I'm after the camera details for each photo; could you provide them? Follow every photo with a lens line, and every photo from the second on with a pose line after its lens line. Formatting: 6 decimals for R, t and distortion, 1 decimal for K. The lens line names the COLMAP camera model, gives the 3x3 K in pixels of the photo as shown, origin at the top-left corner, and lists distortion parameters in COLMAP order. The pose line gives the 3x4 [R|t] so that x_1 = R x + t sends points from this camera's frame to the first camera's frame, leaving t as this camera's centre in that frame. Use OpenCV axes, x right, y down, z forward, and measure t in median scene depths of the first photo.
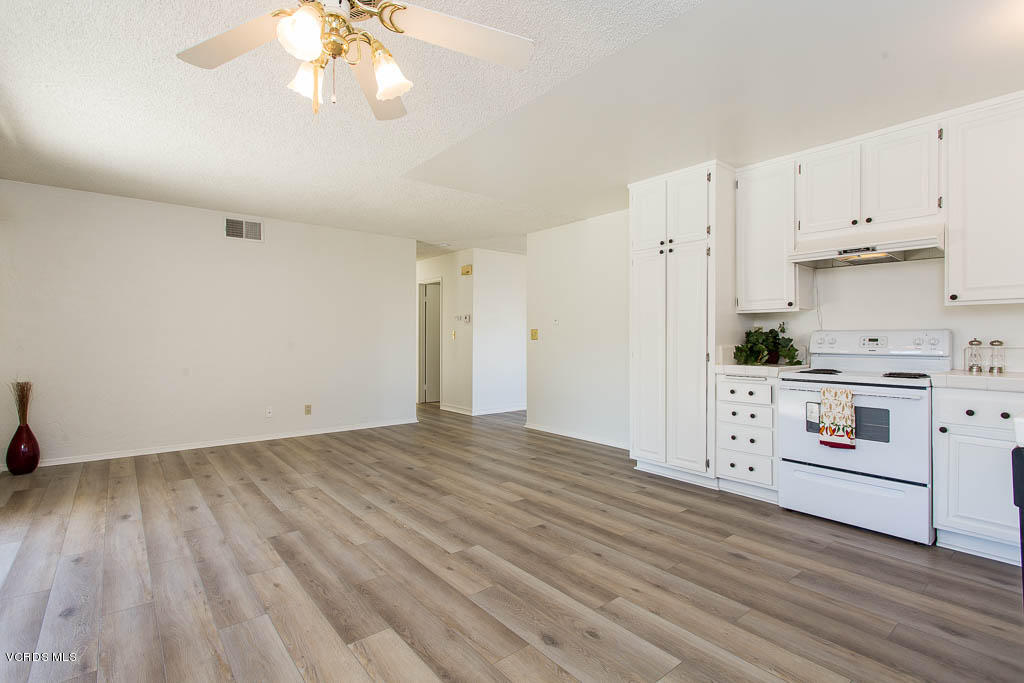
lens RADIAL K [[495.5, 0, 516.2], [0, 495.5, 336.3], [0, 0, 1]] dist [0.000868, 0.002862]
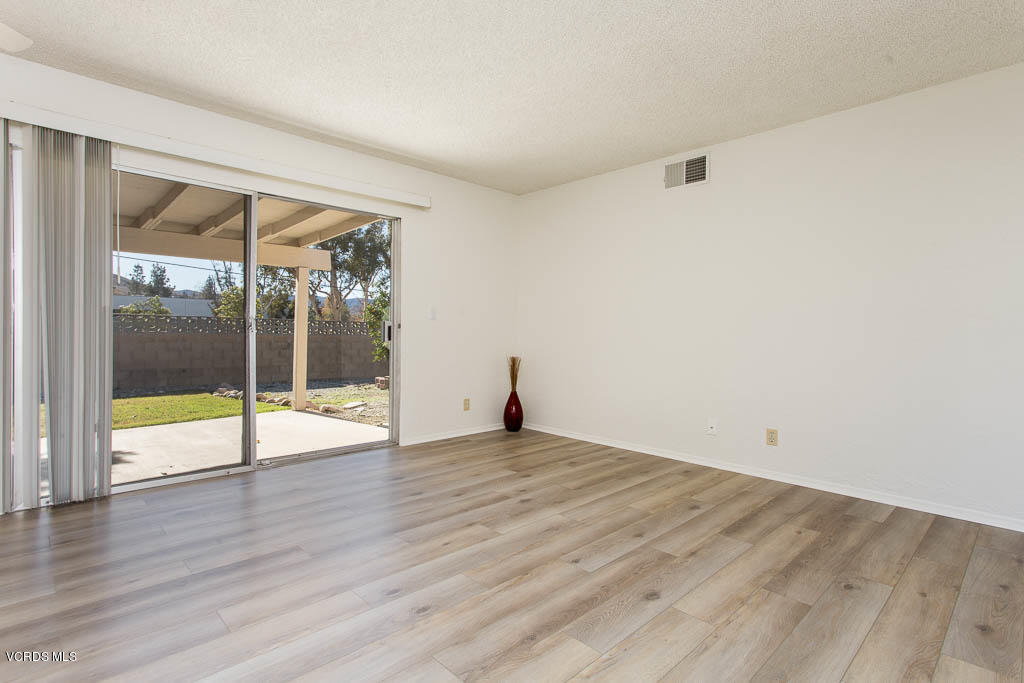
lens RADIAL K [[495.5, 0, 508.3], [0, 495.5, 339.5], [0, 0, 1]] dist [0.000868, 0.002862]
pose [[0.075536, 0.012439, -0.997066, 0.312415], [-0.013360, 0.999845, 0.011461, 0.049548], [0.997054, 0.012455, 0.075690, 1.212612]]
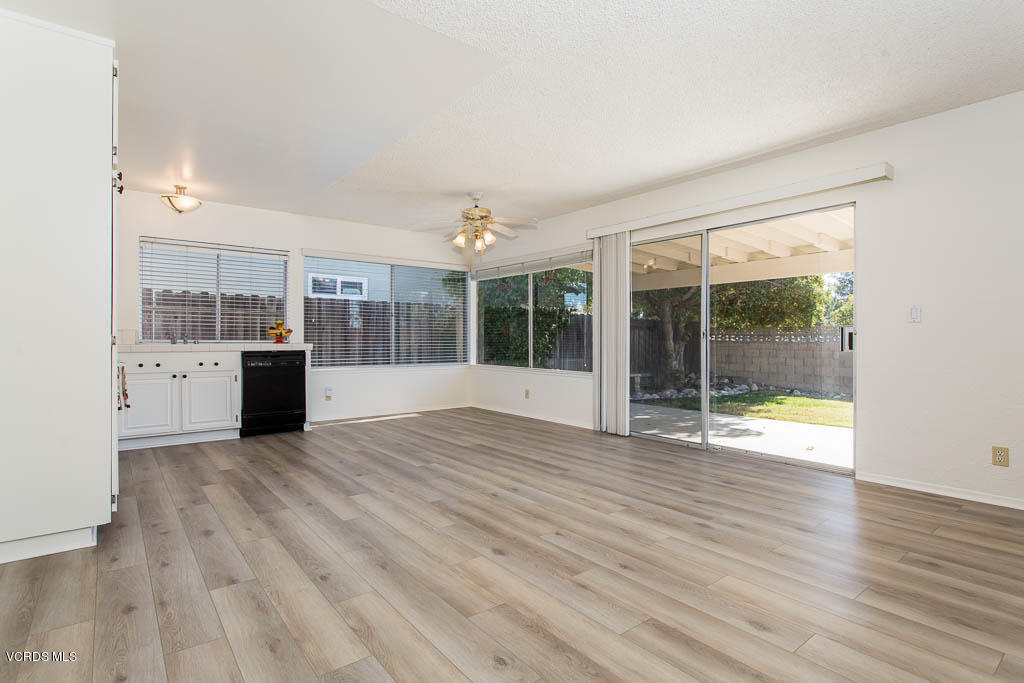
lens RADIAL K [[532.0, 0, 507.9], [0, 532.0, 339.7], [0, 0, 1]] dist [0.001603, 0.000468]
pose [[-0.999545, -0.003326, 0.029969, -0.350368], [-0.003206, 0.999987, 0.004047, 0.046704], [-0.029982, 0.003949, -0.999543, 2.295823]]
